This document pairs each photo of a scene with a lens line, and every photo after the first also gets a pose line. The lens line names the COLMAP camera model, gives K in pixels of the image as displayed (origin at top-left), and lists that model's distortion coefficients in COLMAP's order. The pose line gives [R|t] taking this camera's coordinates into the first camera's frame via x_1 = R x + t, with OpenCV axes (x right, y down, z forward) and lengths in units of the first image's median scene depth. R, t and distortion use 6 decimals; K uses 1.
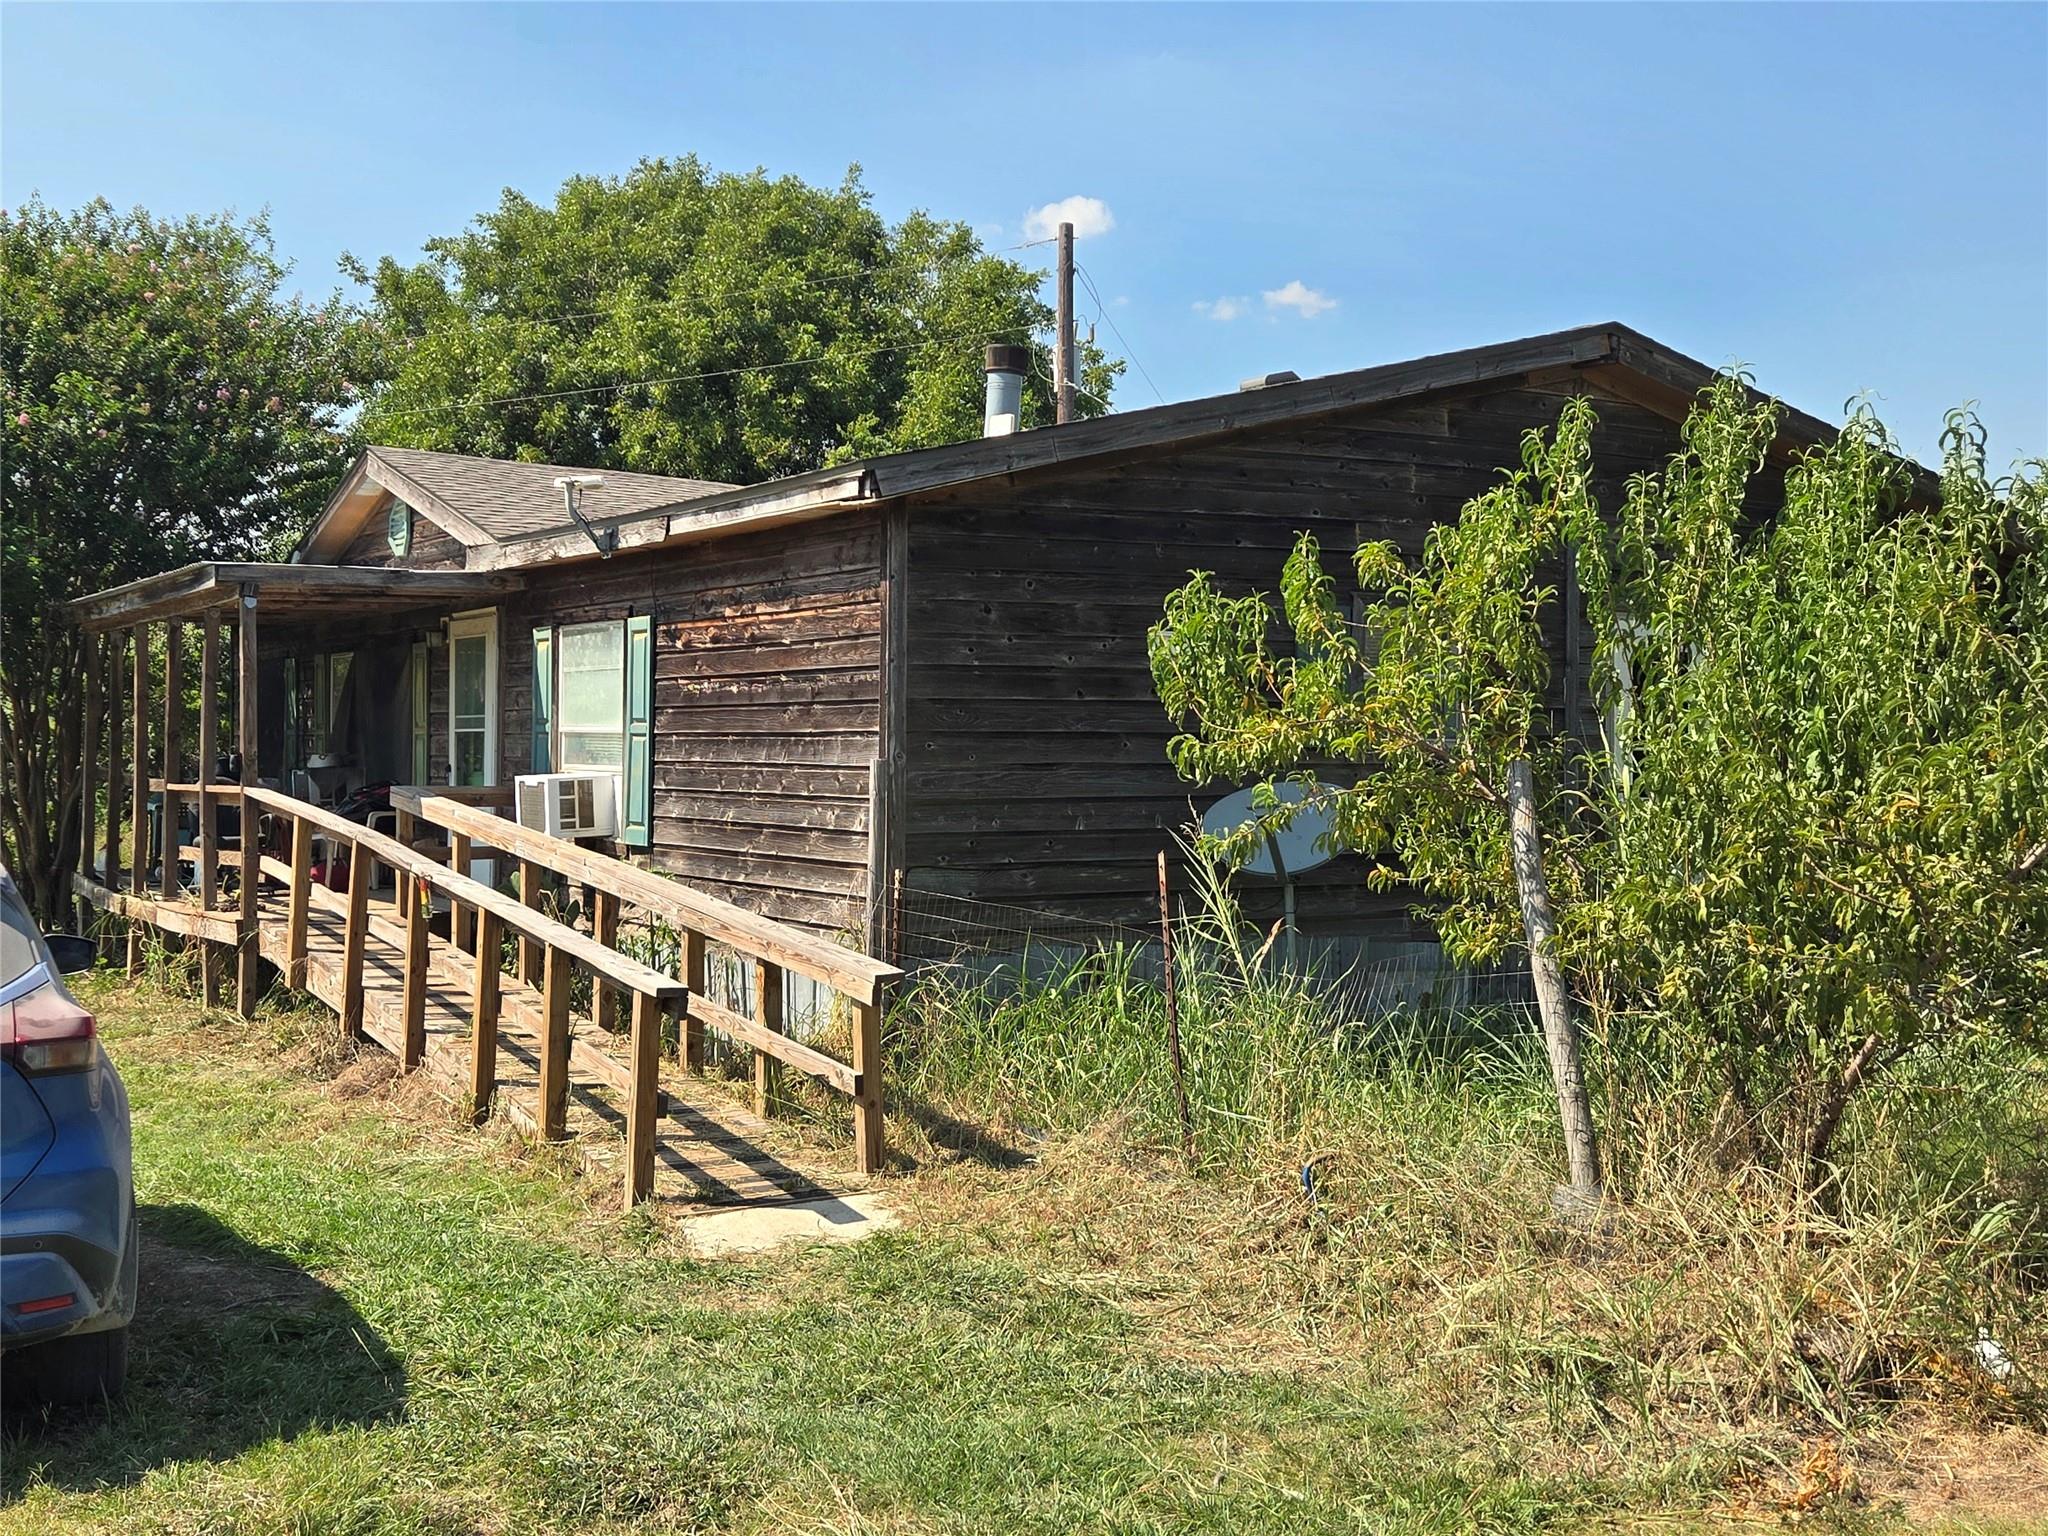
lens RADIAL K [[2224.2, 0, 1024.0], [0, 2224.2, 768.0], [0, 0, 1]] dist [0.158478, -0.378618]
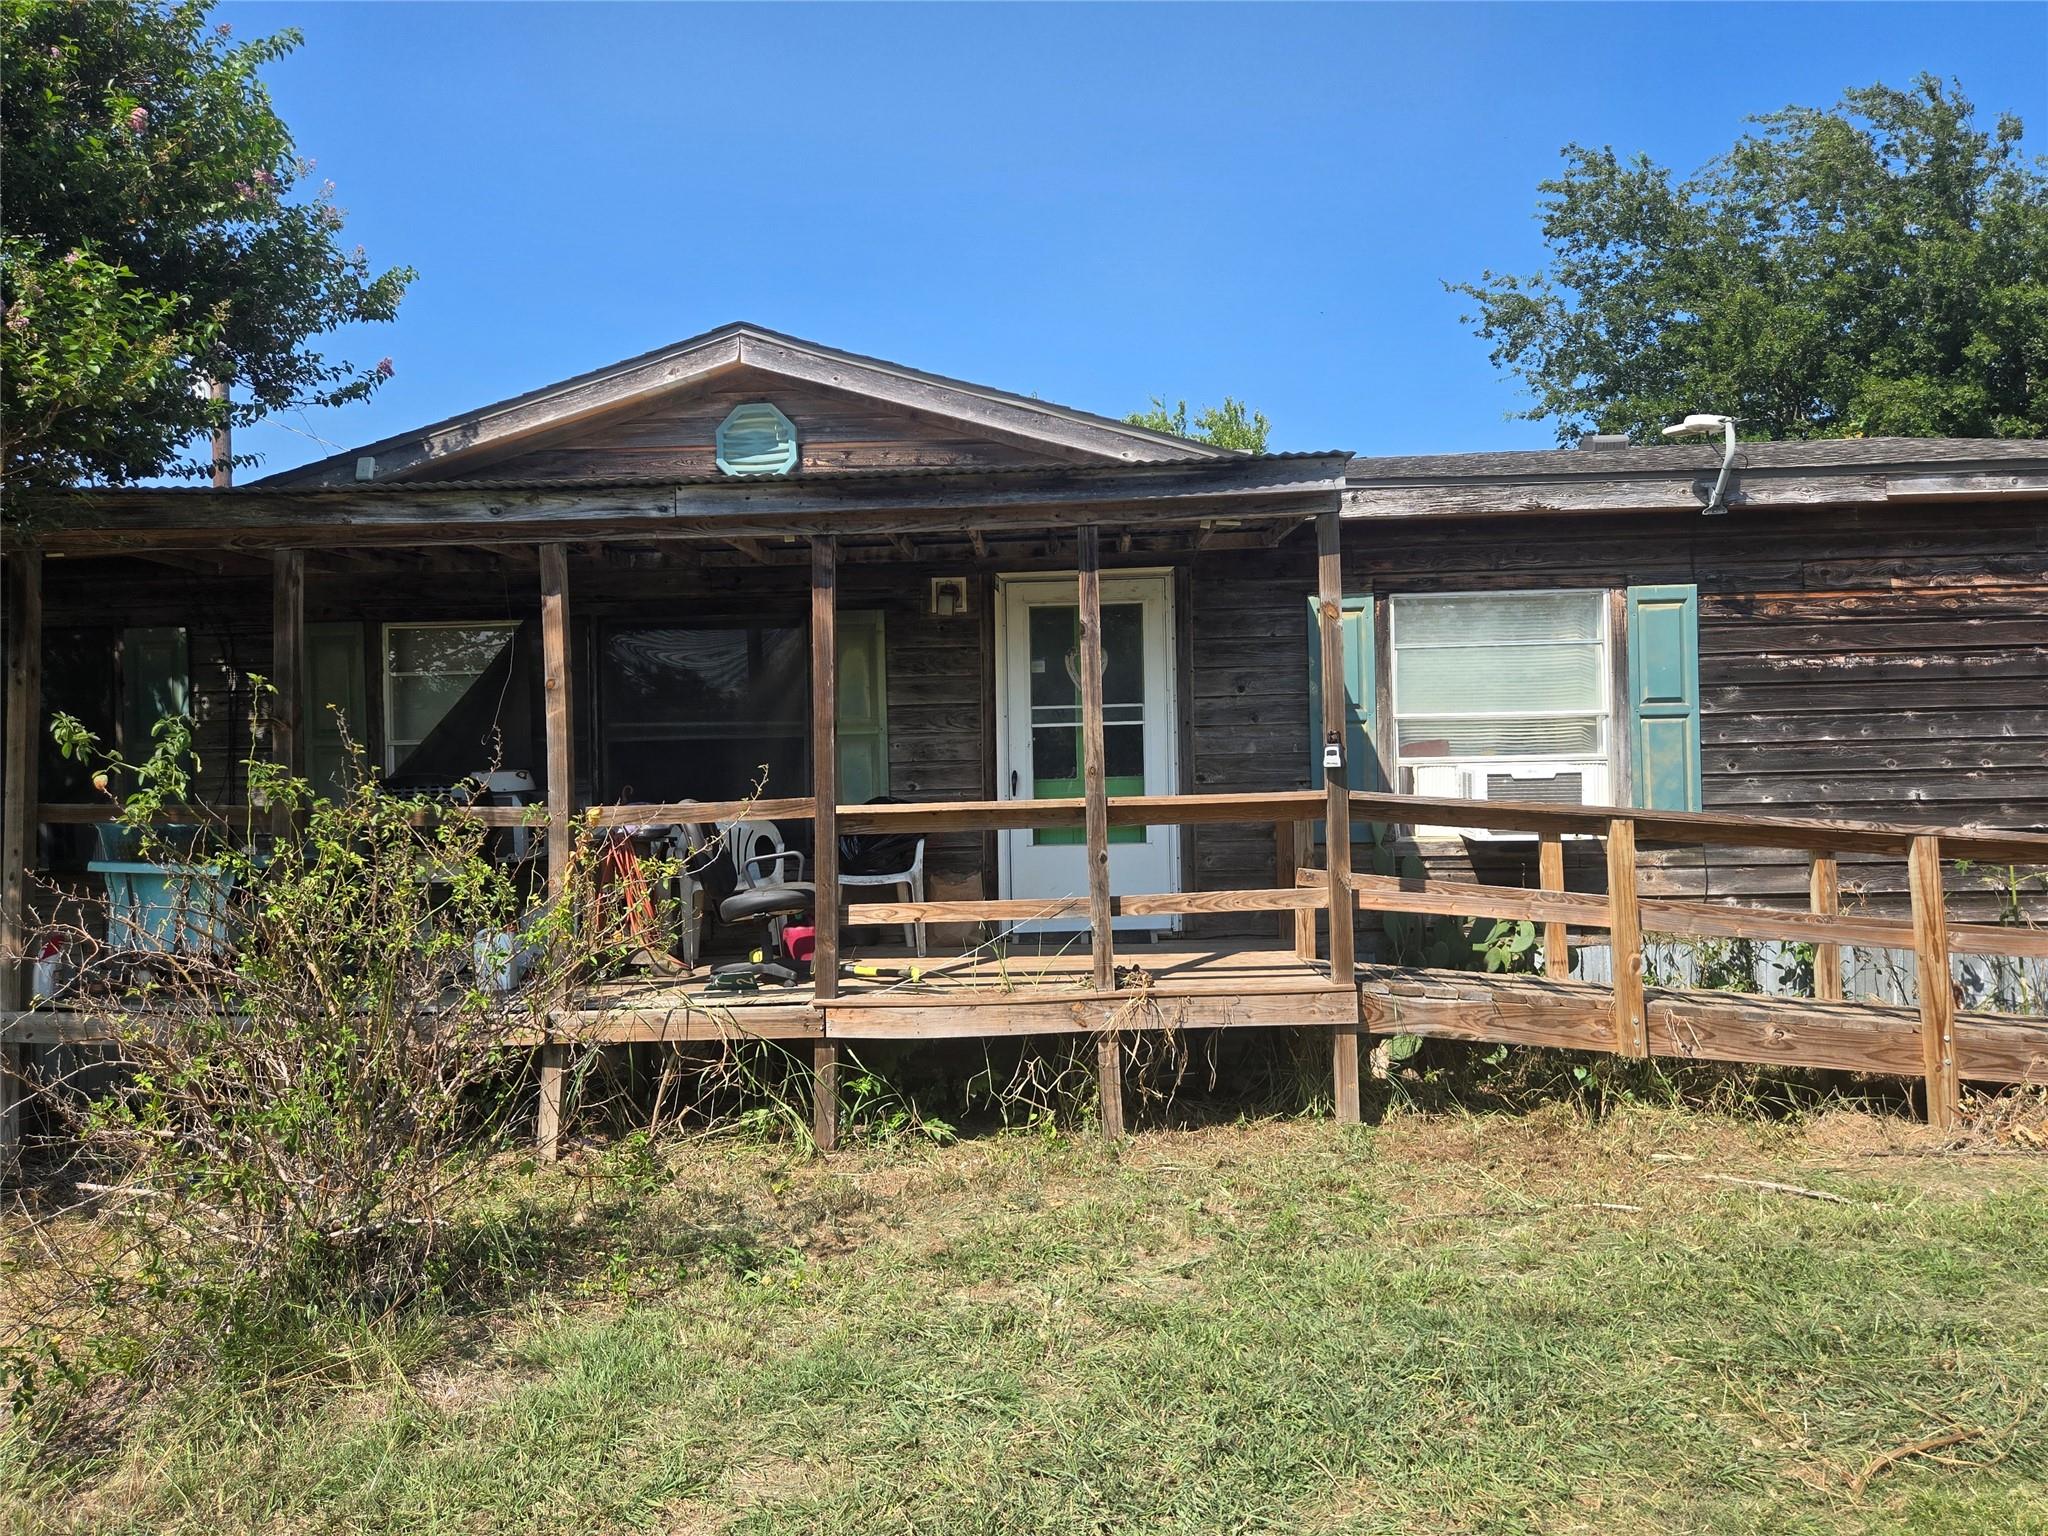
lens RADIAL K [[1503.2, 0, 1024.0], [0, 1503.2, 768.0], [0, 0, 1]] dist [0.078216, -0.080293]
pose [[0.572823, -0.010959, 0.819606, -0.720020], [0.032366, 0.999433, -0.009258, 0.002928], [-0.819040, 0.031830, 0.572853, 0.757243]]
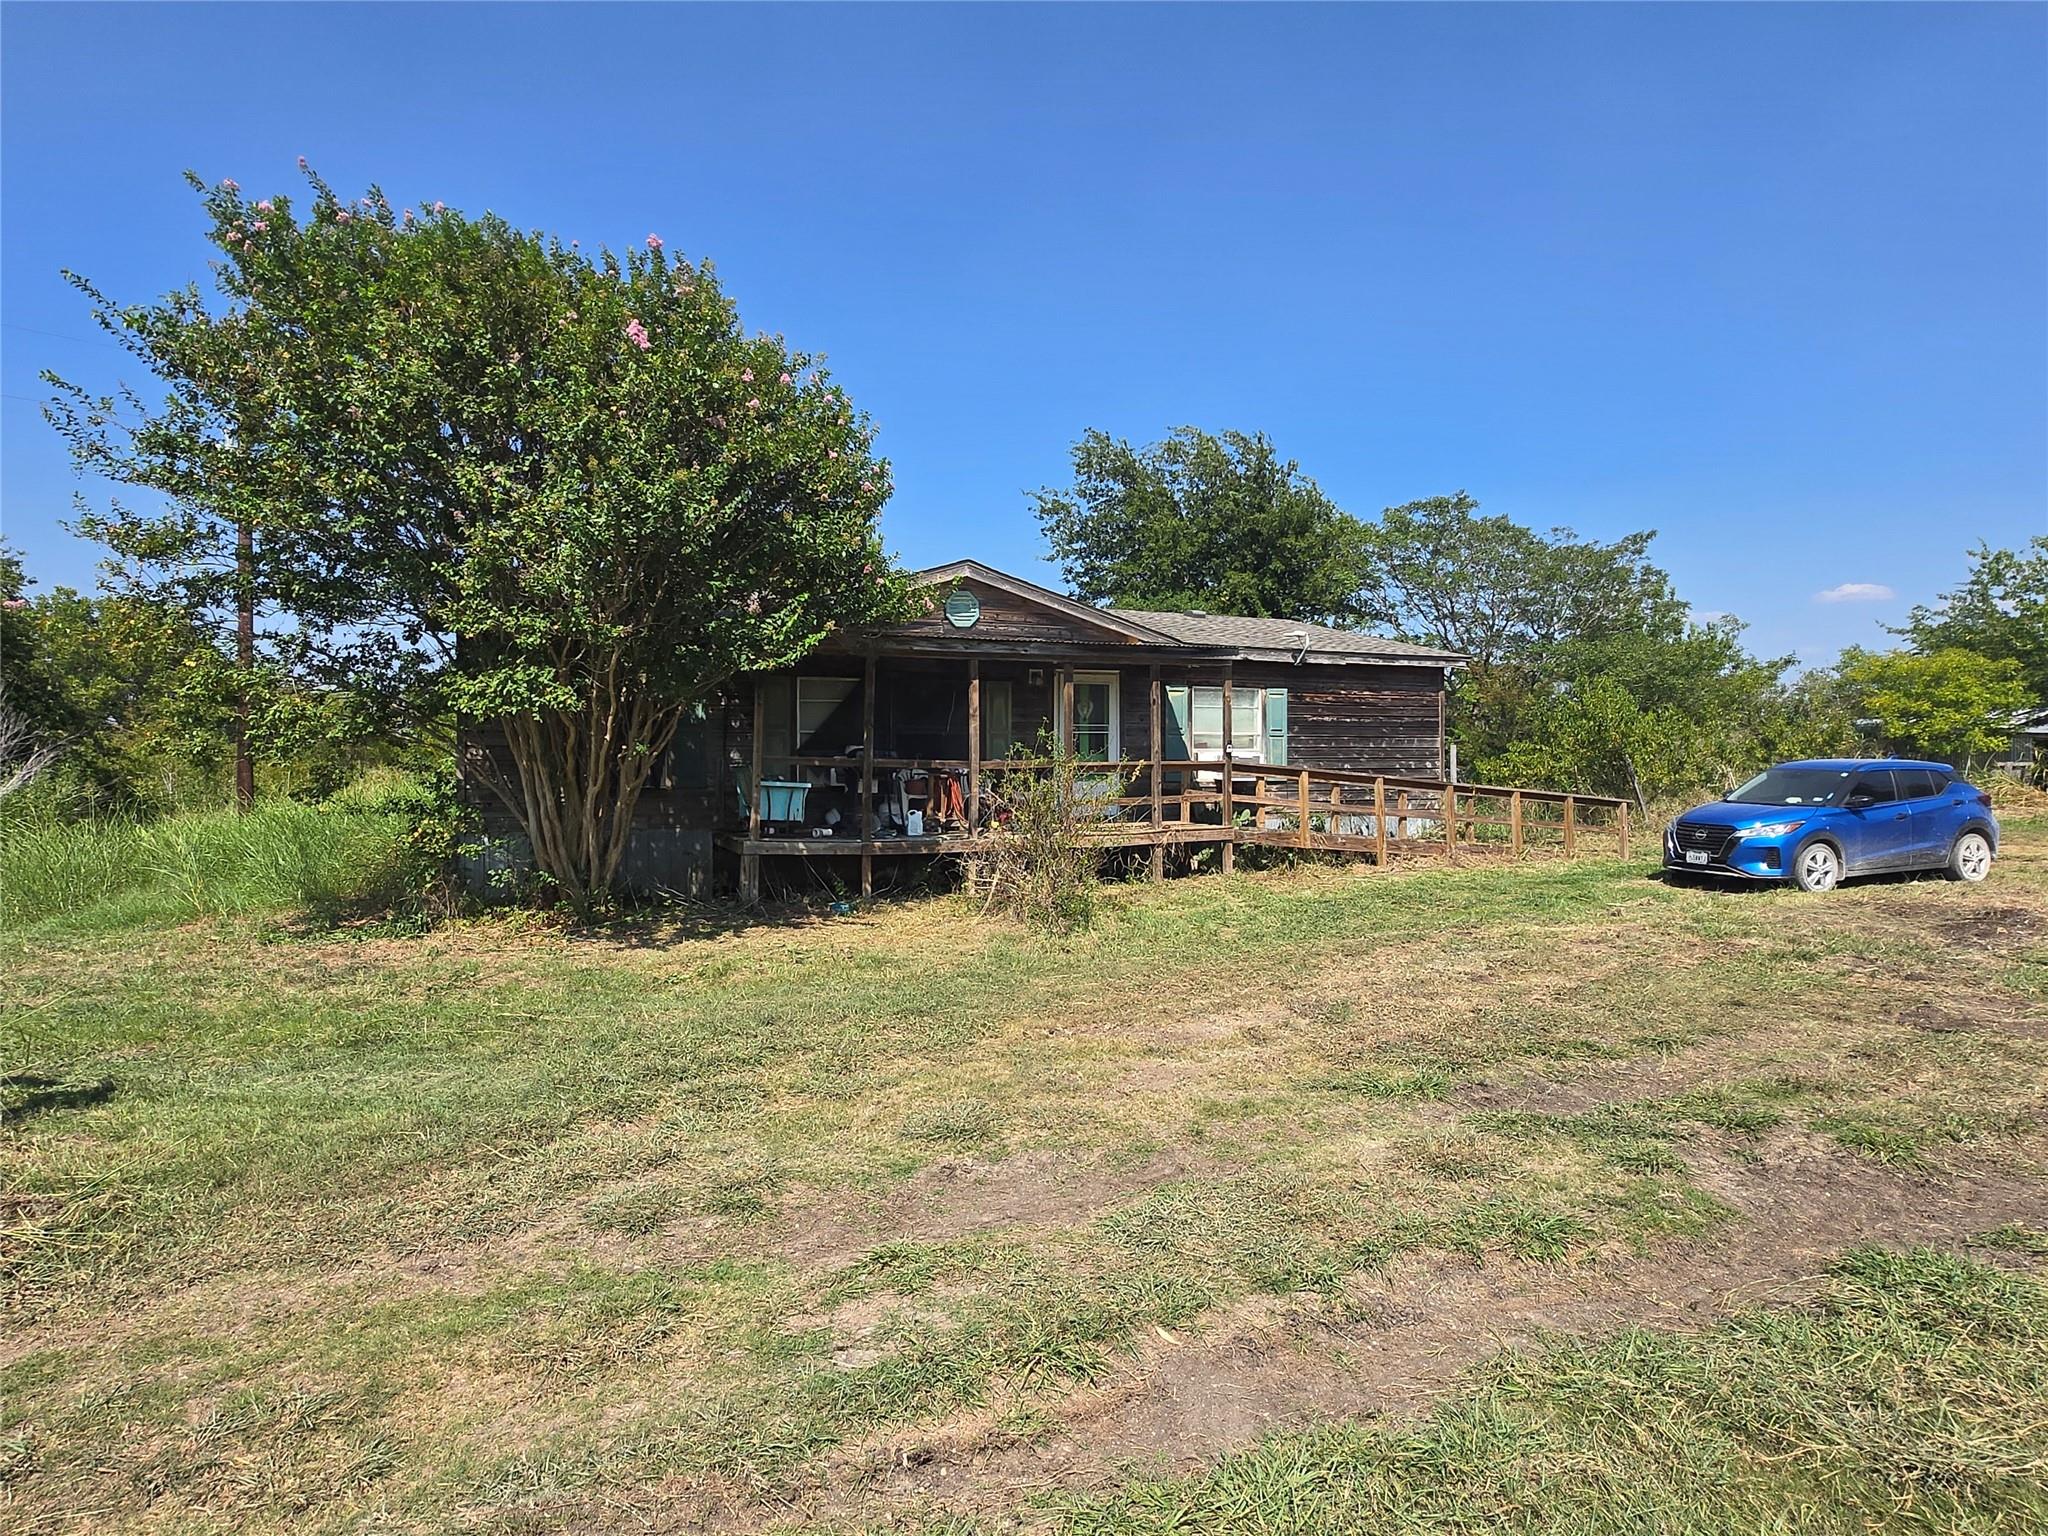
lens RADIAL K [[1113.3, 0, 1010.5], [0, 1113.3, 766.5], [0, 0, 1]] dist [0.001945, 0.000327]
pose [[0.170422, -0.016701, 0.985230, -1.259405], [0.009382, 0.999839, 0.015326, -0.002591], [-0.985326, 0.006631, 0.170551, 0.949210]]
